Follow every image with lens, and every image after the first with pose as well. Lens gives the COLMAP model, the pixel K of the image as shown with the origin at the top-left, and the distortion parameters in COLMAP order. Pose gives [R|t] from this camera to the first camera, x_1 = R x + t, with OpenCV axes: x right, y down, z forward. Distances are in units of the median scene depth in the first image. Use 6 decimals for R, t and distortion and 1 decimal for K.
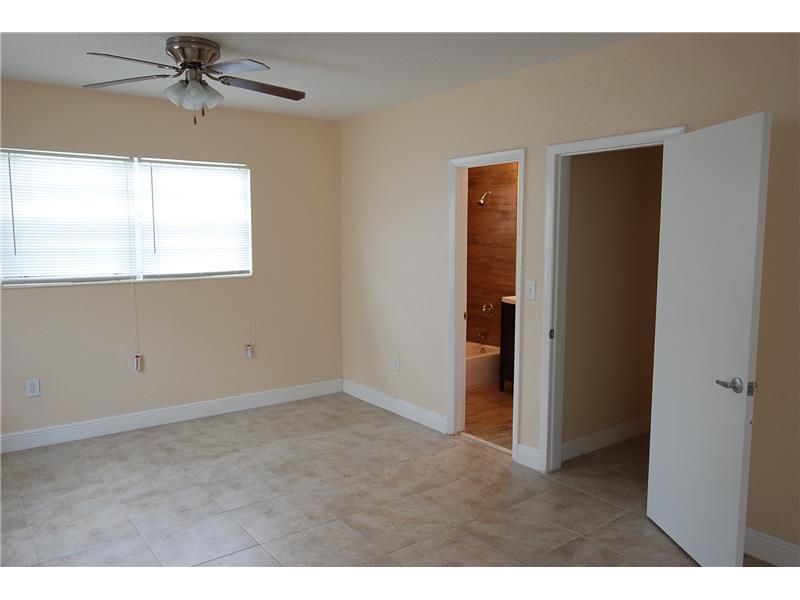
lens RADIAL K [[624.8, 0, 400.0], [0, 624.8, 300.0], [0, 0, 1]] dist [0.006182, 0.009182]
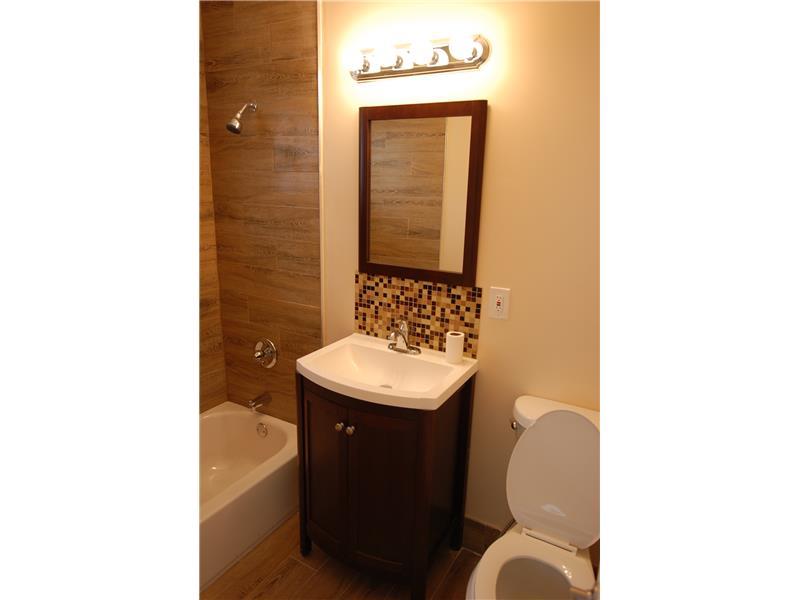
lens RADIAL K [[461.1, 0, 400.0], [0, 461.1, 300.0], [0, 0, 1]] dist [-0.000978, 0.000219]
pose [[0.916374, -0.076571, 0.392932, 0.099534], [0.020947, 0.989364, 0.143947, -0.079218], [-0.399774, -0.123679, 0.908231, 0.643588]]
